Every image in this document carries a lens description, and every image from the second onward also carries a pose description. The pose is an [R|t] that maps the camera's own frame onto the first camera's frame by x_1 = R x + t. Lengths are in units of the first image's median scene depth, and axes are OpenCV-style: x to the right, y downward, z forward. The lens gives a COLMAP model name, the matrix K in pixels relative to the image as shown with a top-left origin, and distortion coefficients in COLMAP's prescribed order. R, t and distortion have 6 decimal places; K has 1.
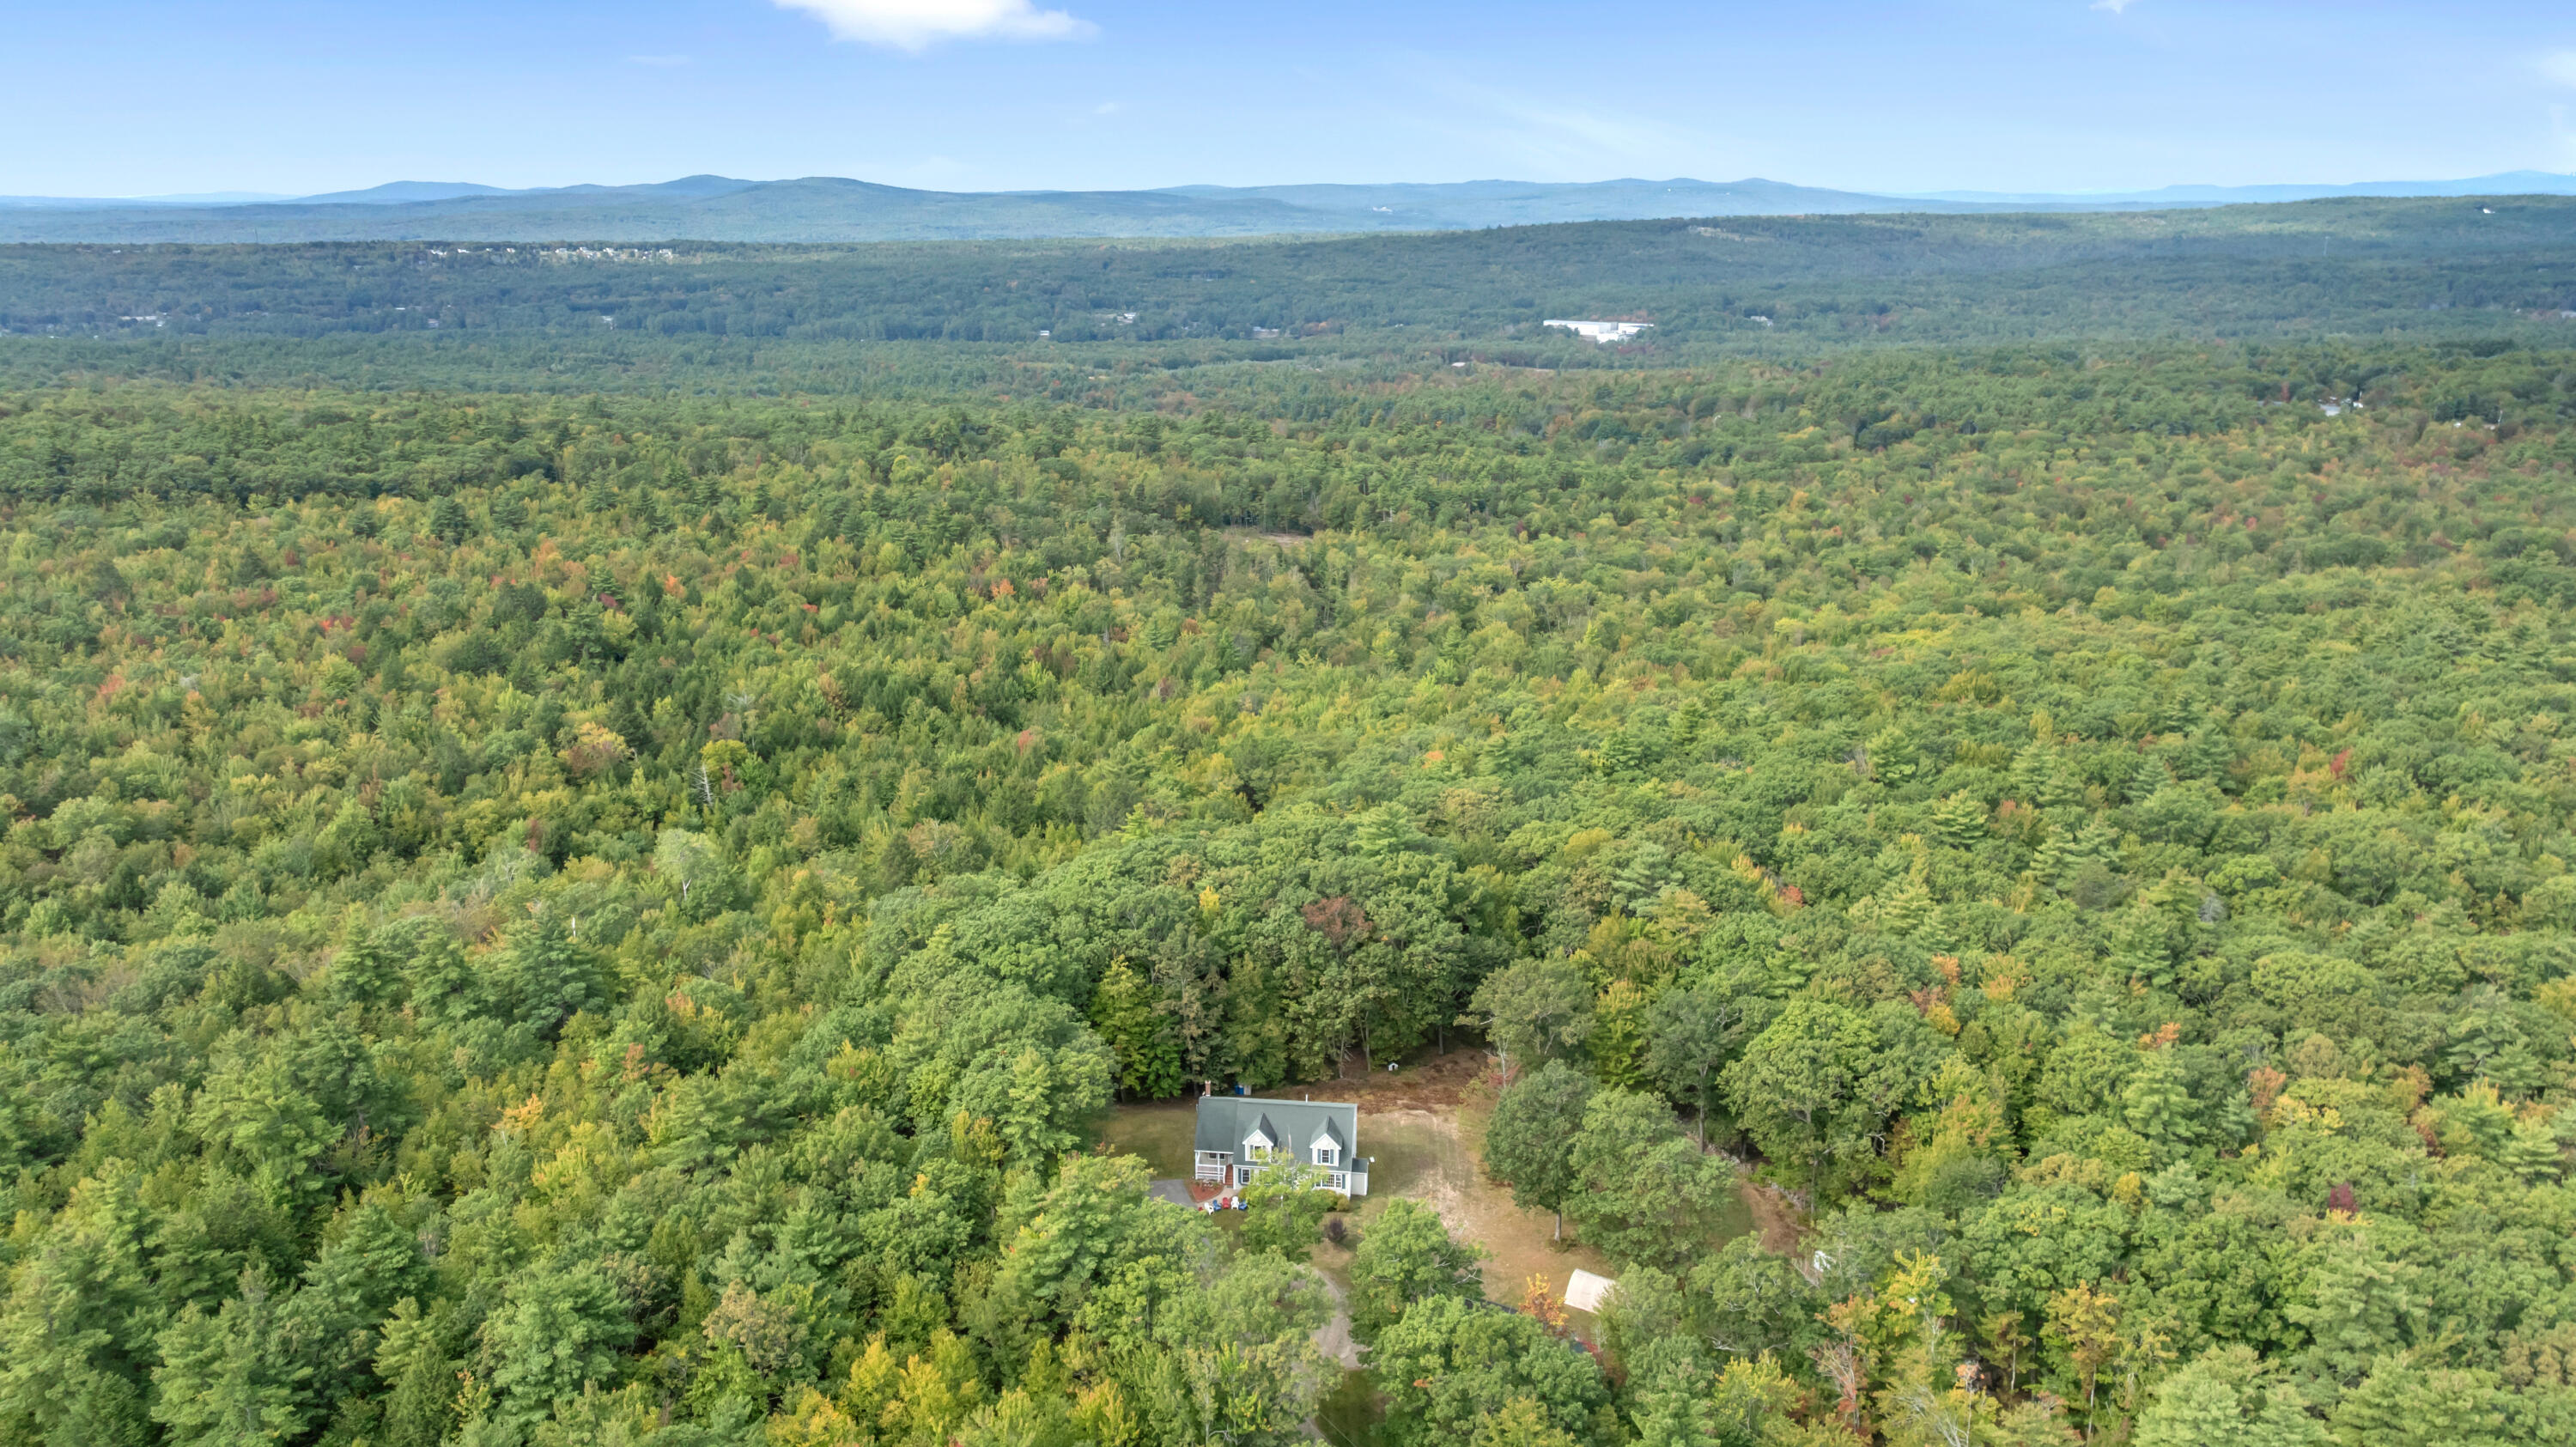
lens RADIAL K [[1804.0, 0, 1288.0], [0, 1804.0, 723.5], [0, 0, 1]] dist [-0.024930, 0.002767]
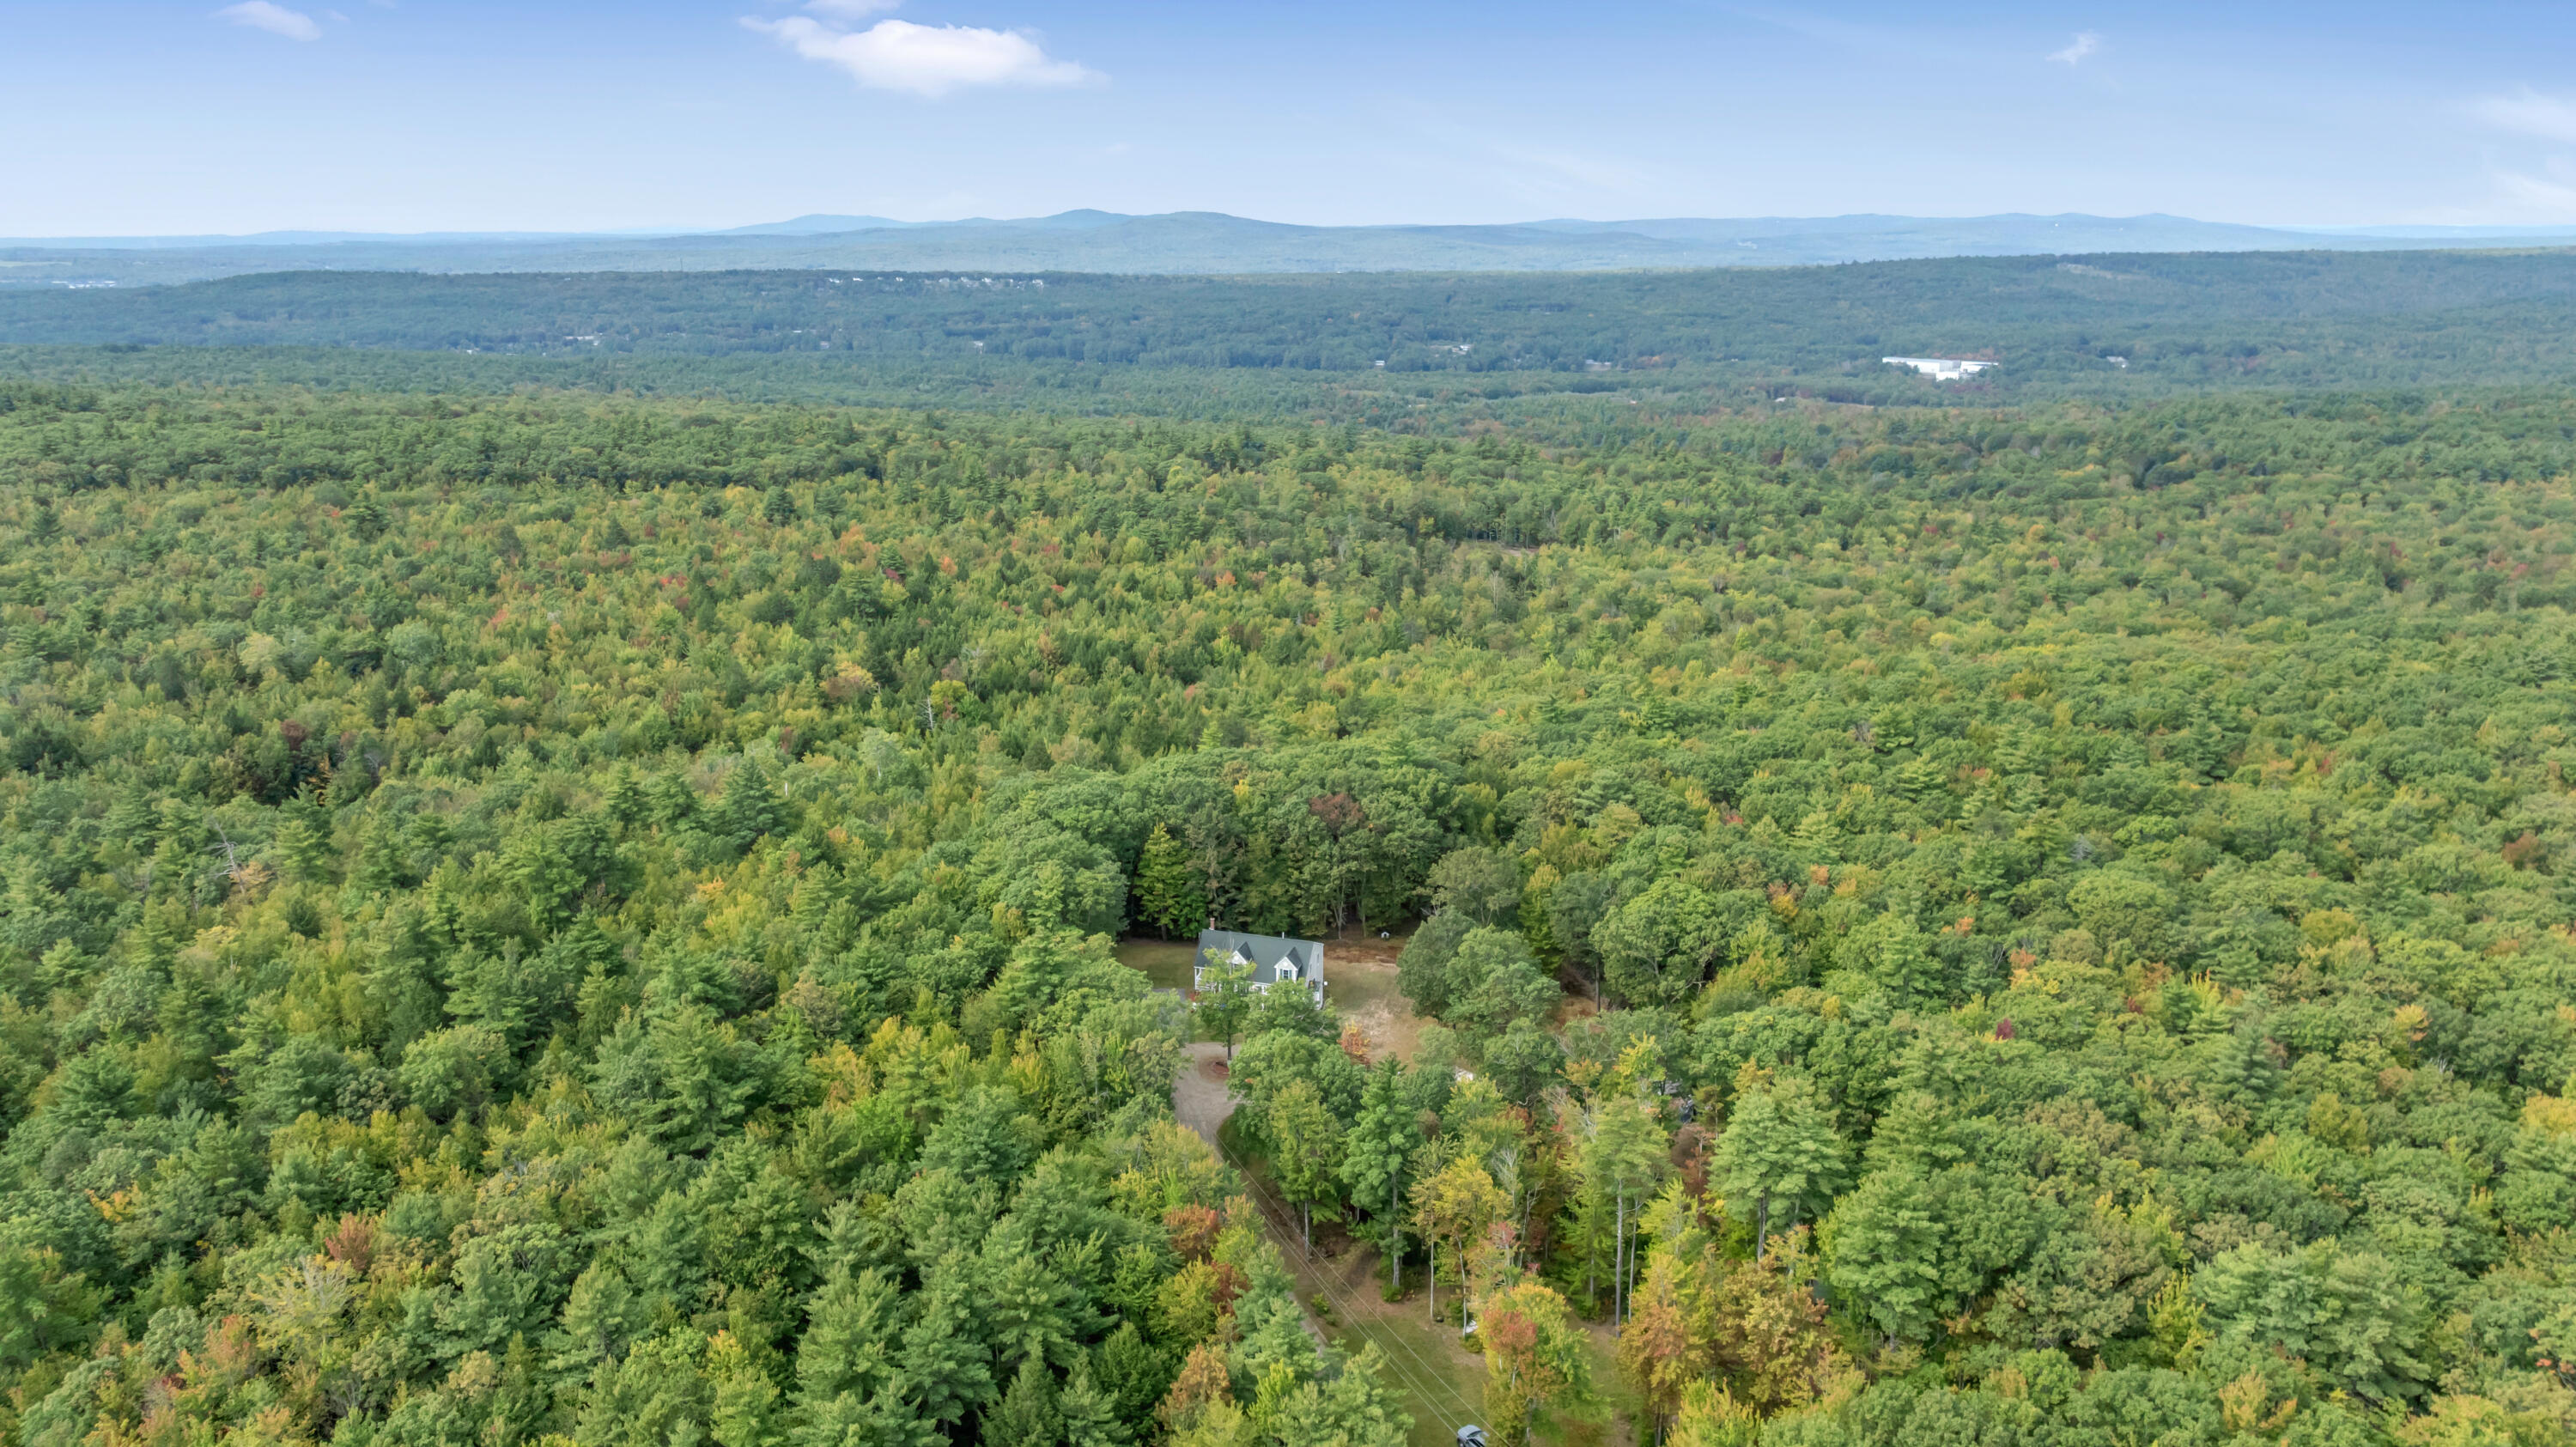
lens RADIAL K [[1804.0, 0, 1288.0], [0, 1804.0, 723.5], [0, 0, 1]] dist [-0.024930, 0.002767]
pose [[0.981024, 0.050597, -0.187166, 0.103760], [-0.053834, 0.998475, -0.012250, 0.029782], [0.186260, 0.022093, 0.982252, -0.115689]]
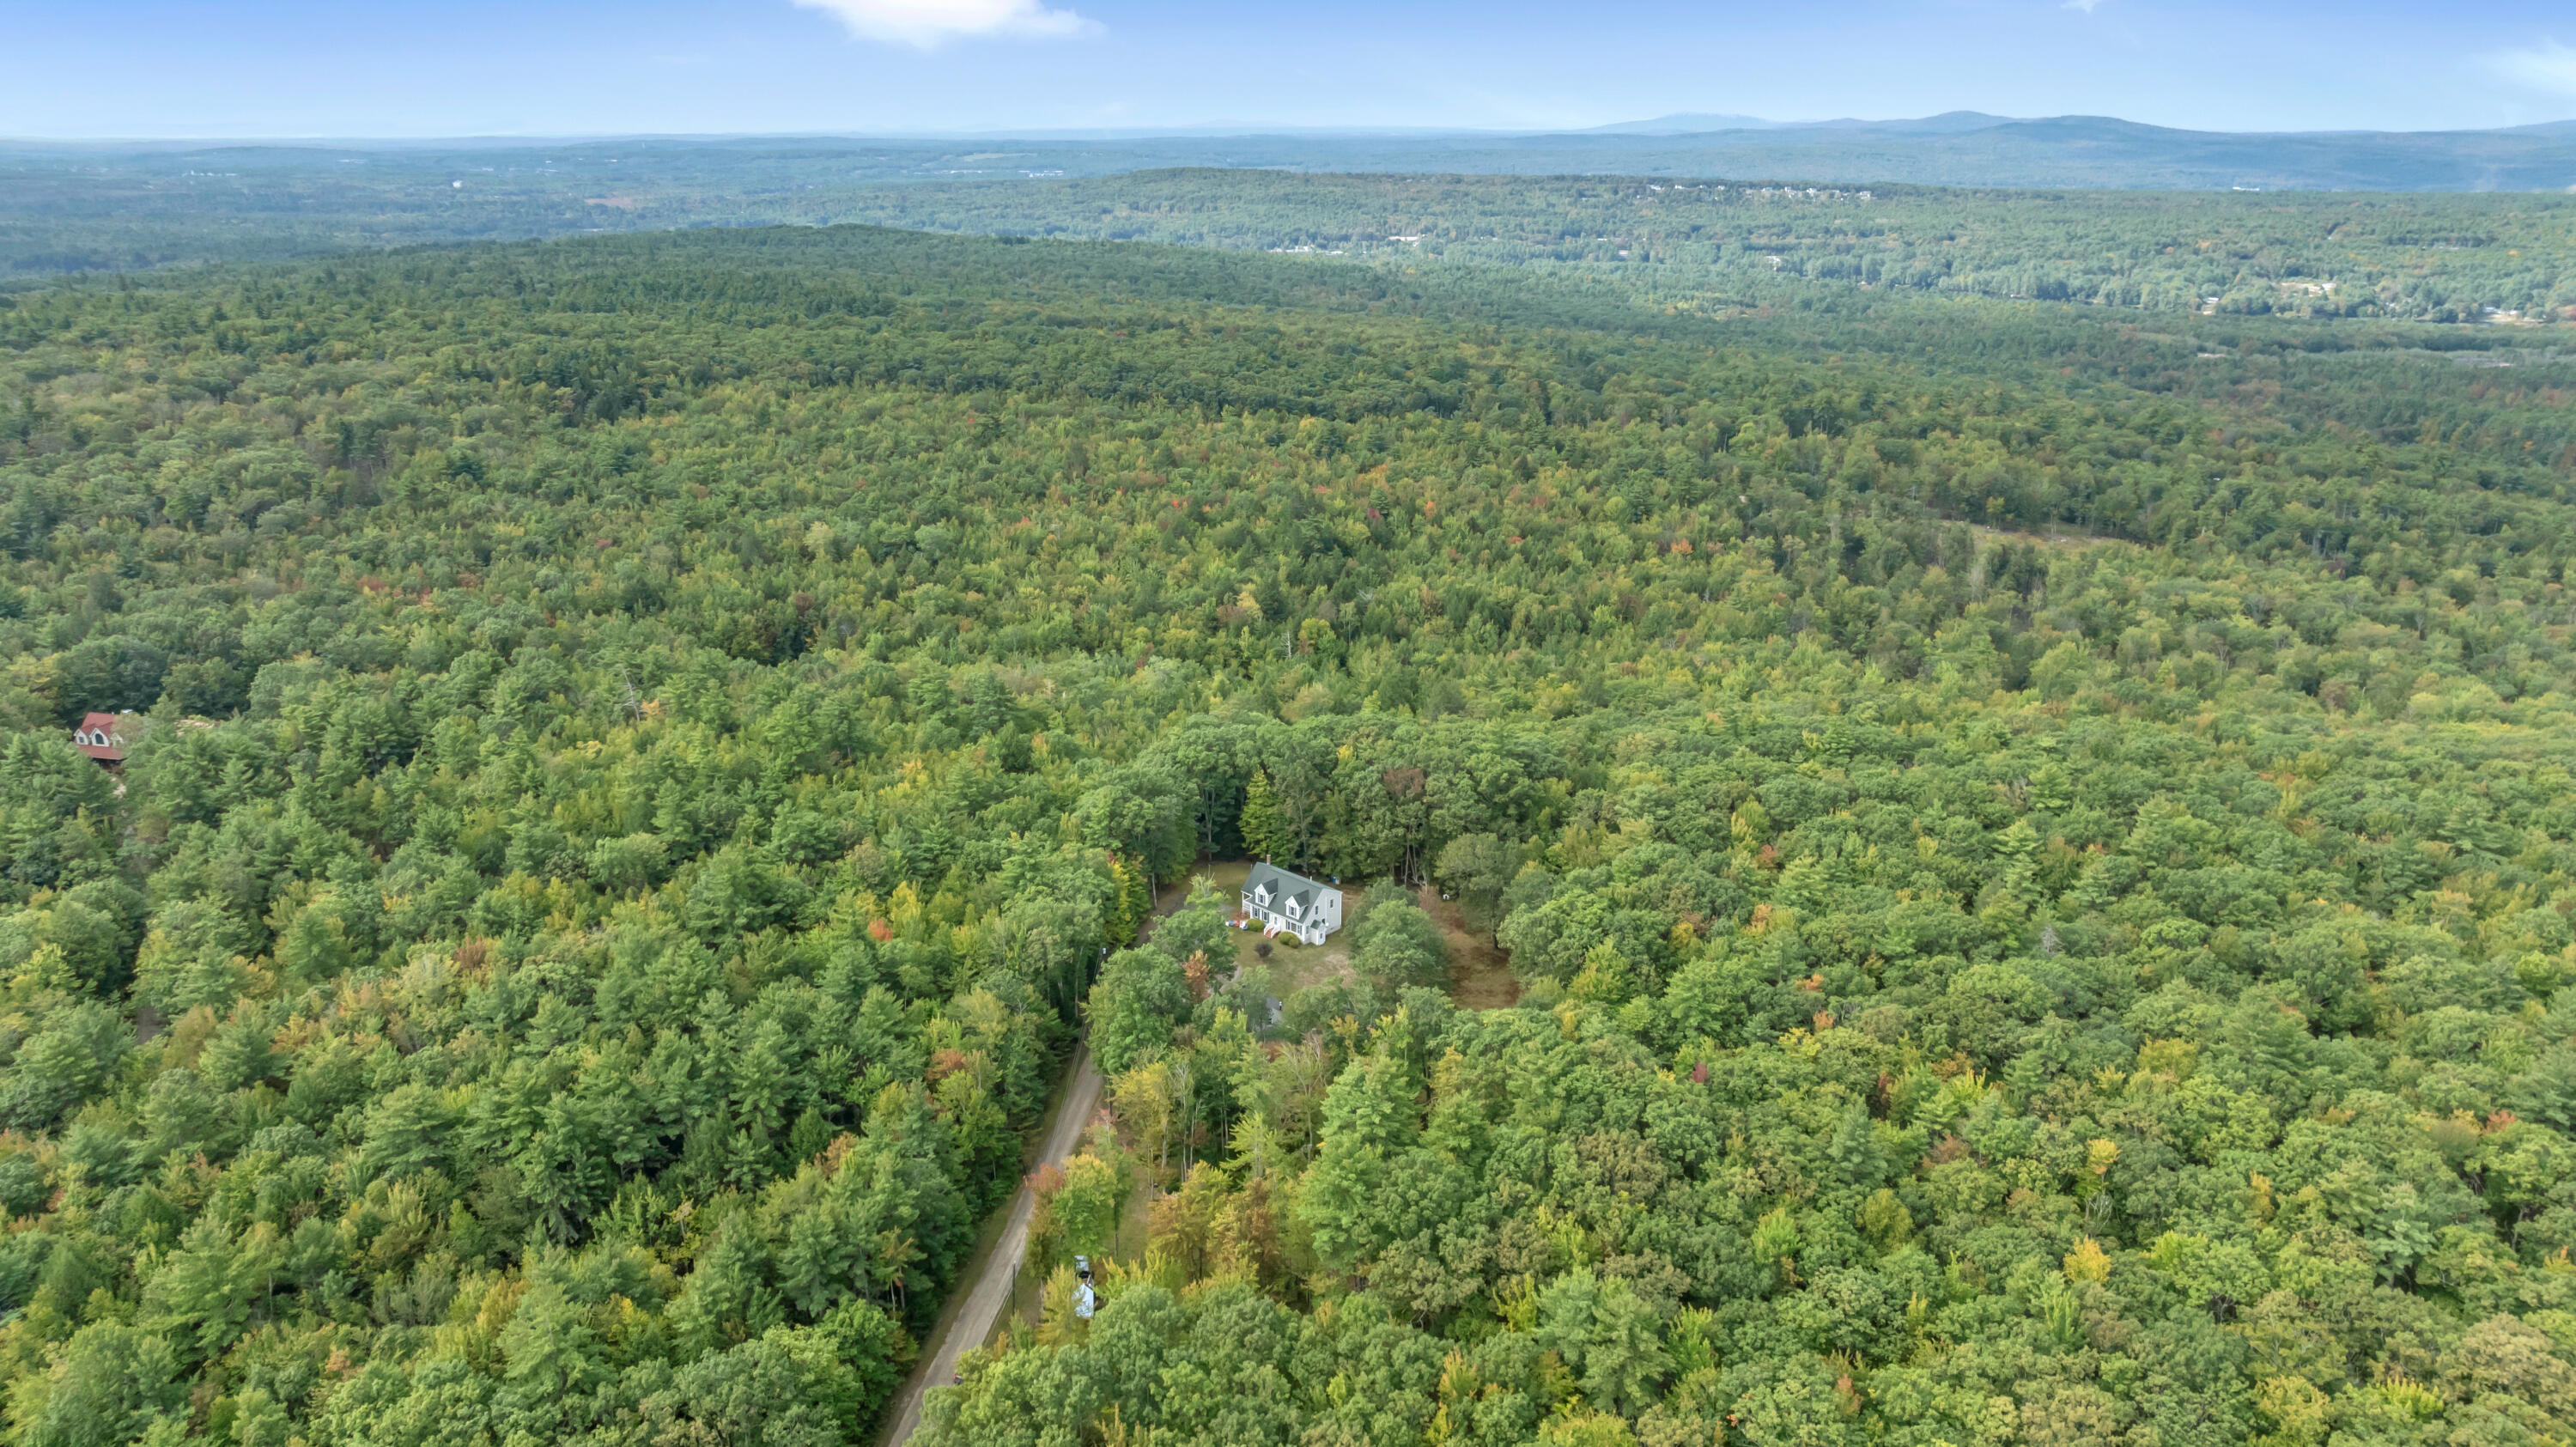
lens RADIAL K [[1796.0, 0, 1288.0], [0, 1796.0, 723.5], [0, 0, 1]] dist [-0.021085, -0.004100]
pose [[0.793984, 0.195536, -0.575635, 0.357318], [-0.174809, 0.980306, 0.091882, -0.025567], [0.582265, 0.027674, 0.812528, -0.112565]]
